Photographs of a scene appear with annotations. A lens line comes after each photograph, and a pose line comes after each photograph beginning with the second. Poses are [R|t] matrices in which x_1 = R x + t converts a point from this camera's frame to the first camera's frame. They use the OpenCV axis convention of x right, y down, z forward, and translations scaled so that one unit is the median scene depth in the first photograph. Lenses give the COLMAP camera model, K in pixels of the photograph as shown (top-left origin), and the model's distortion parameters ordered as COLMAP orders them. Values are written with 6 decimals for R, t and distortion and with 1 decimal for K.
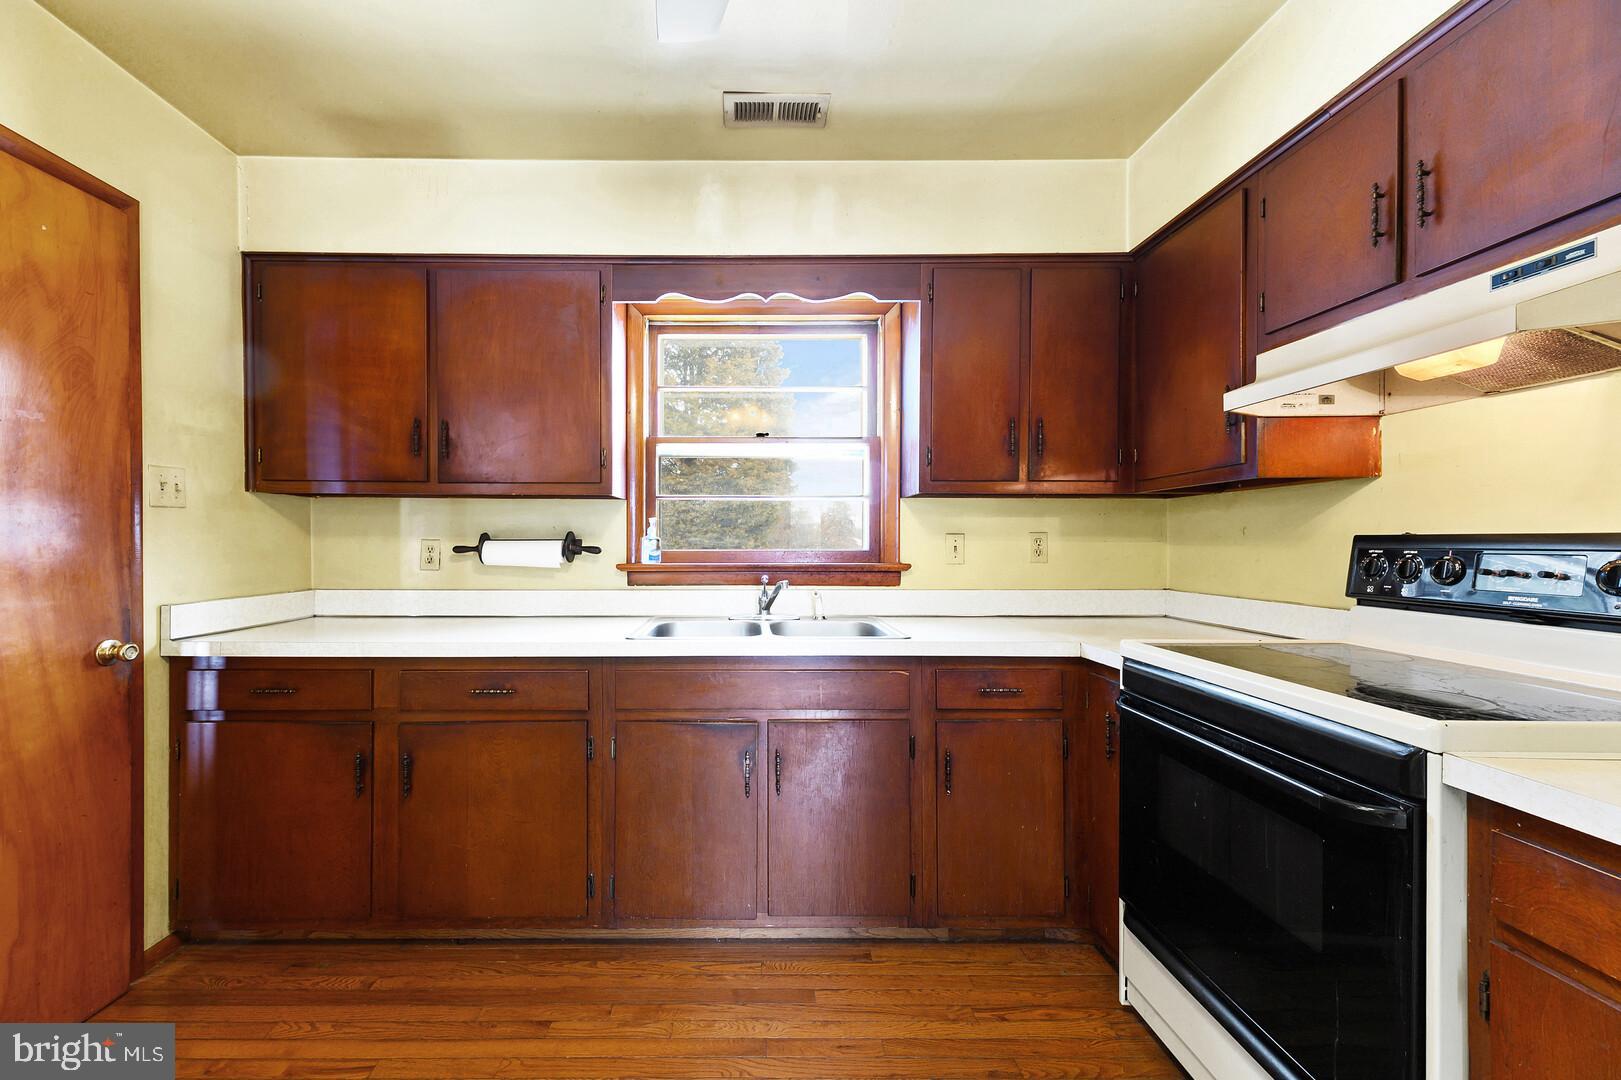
lens RADIAL K [[672.5, 0, 748.4], [0, 672.5, 540.6], [0, 0, 1]] dist [0.013929, -0.000563]
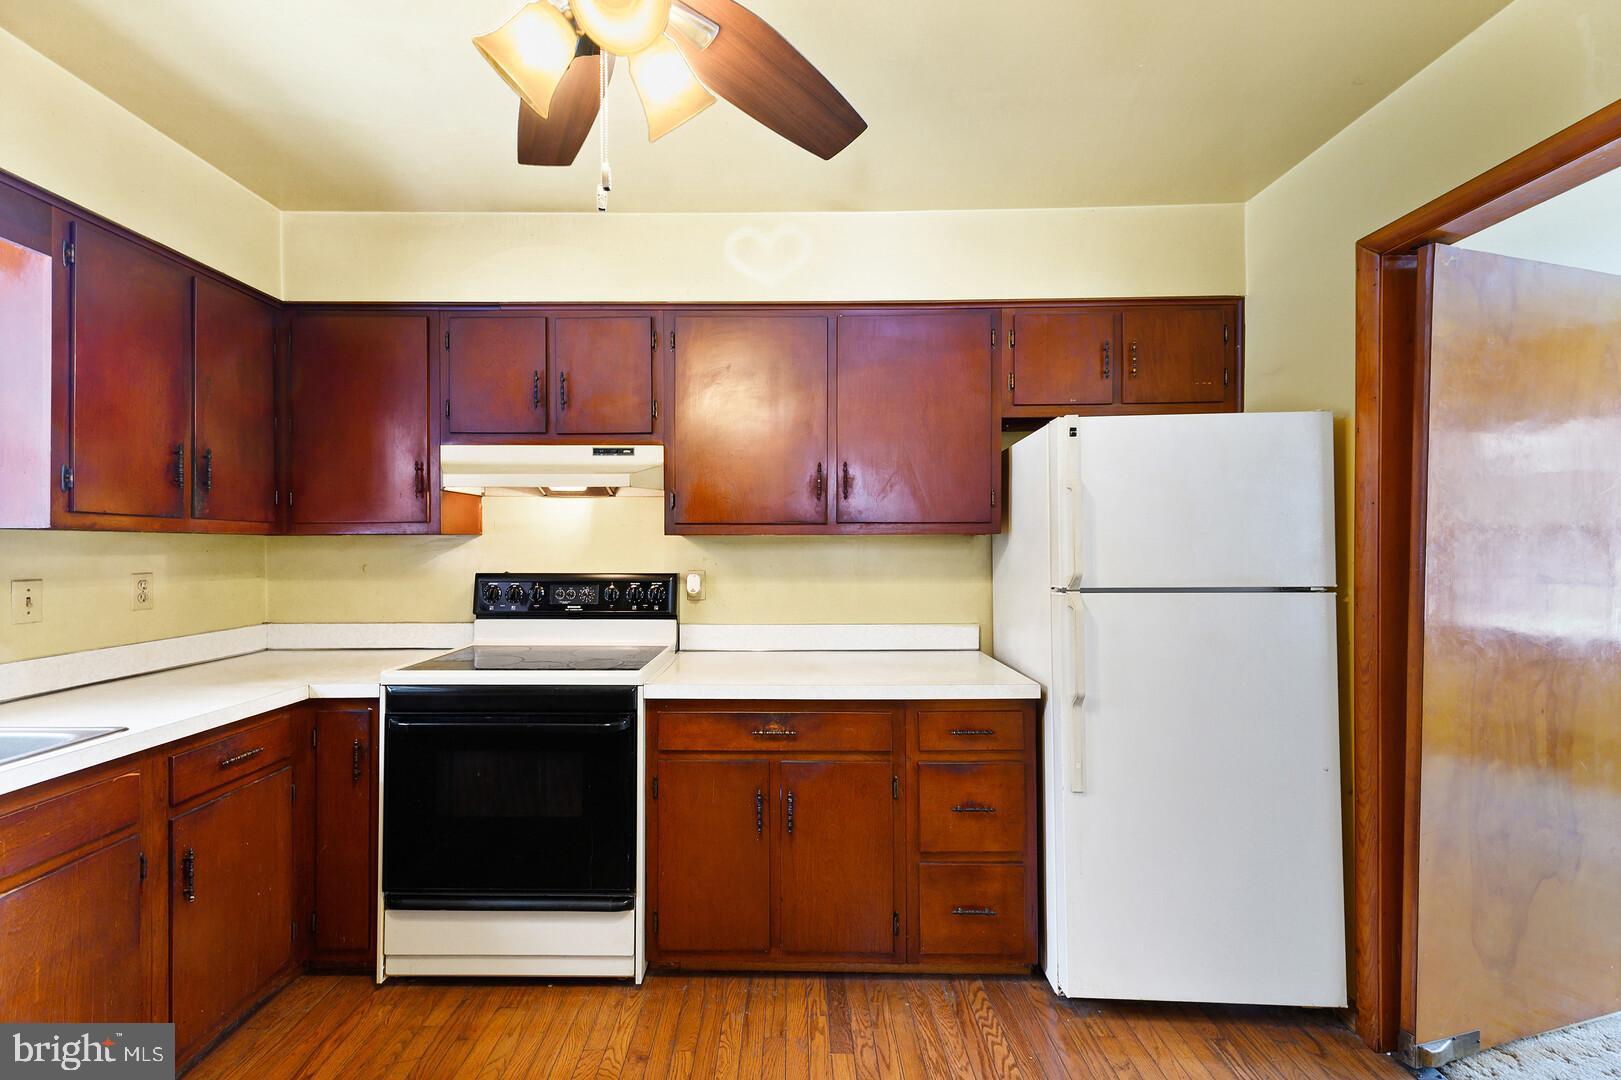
lens RADIAL K [[668.1, 0, 784.7], [0, 668.1, 546.0], [0, 0, 1]] dist [0.014267, -0.000283]
pose [[0.010283, -0.002395, 0.999944, -0.524429], [-0.001417, 0.999996, 0.002410, -0.064164], [-0.999946, -0.001442, 0.010279, 0.255728]]
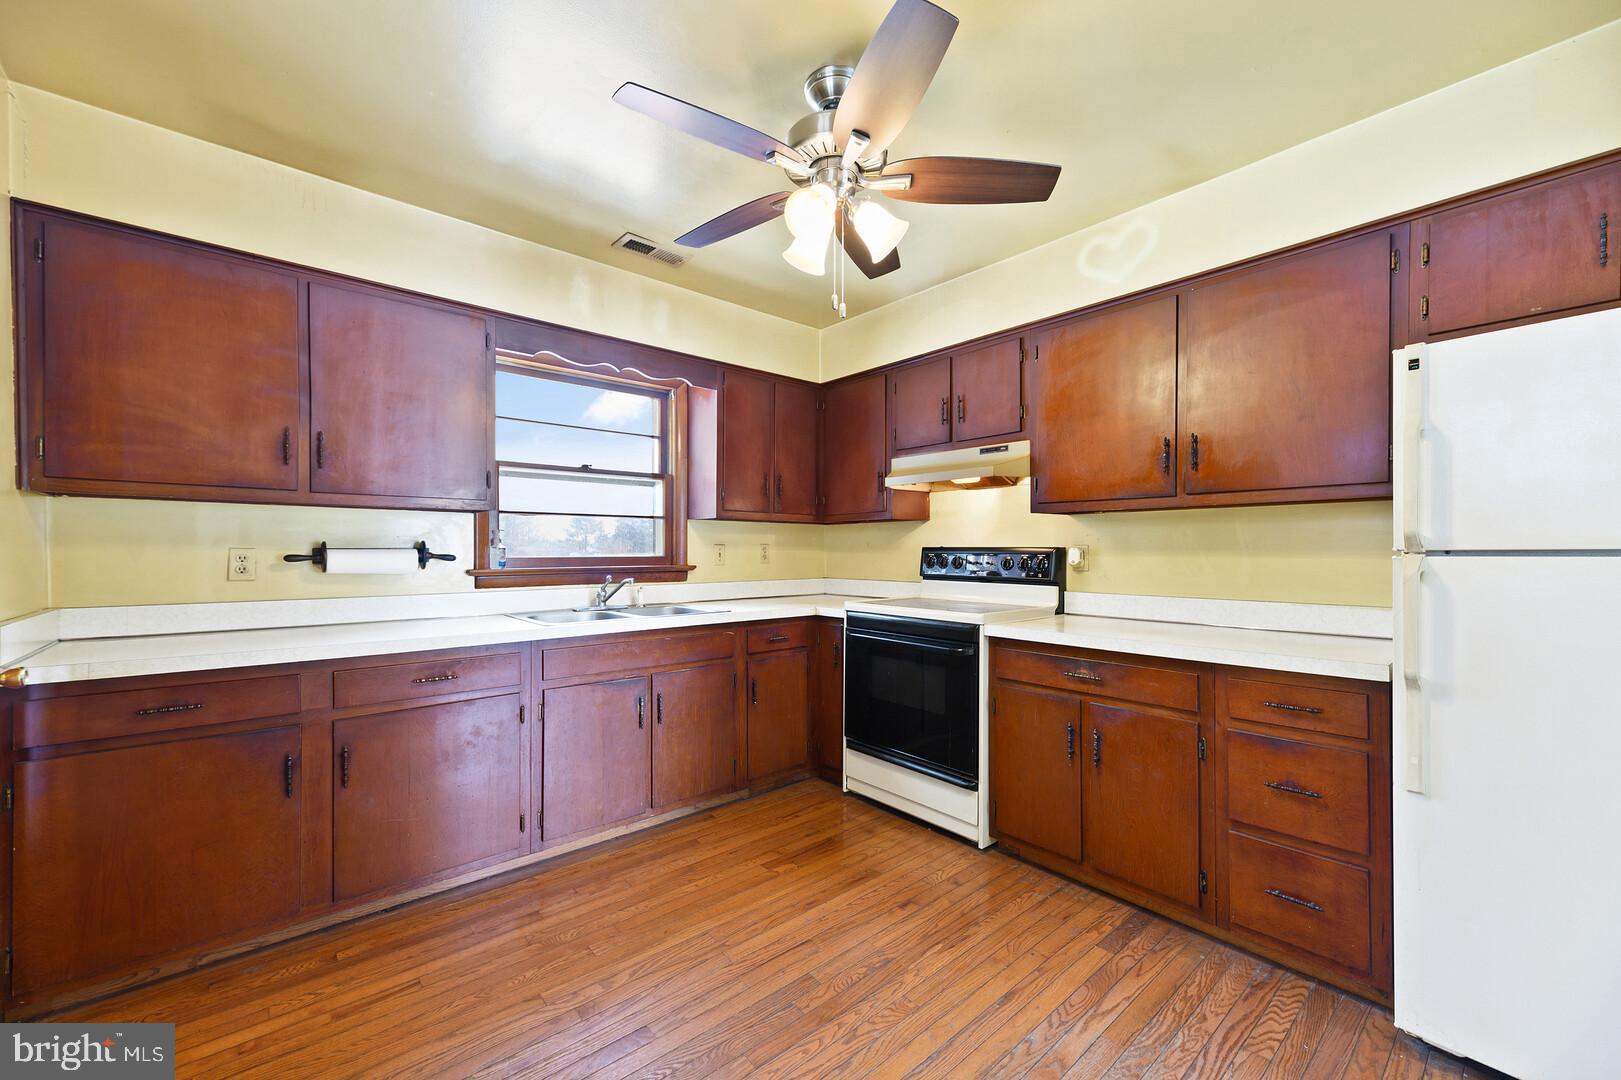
lens RADIAL K [[646.6, 0, 808.2], [0, 646.6, 552.9], [0, 0, 1]] dist [0.012293, -0.000325]
pose [[0.755374, -0.003365, 0.655285, -0.626985], [-0.001594, 0.999974, 0.006972, -0.003145], [-0.655292, -0.006311, 0.755349, -0.266981]]
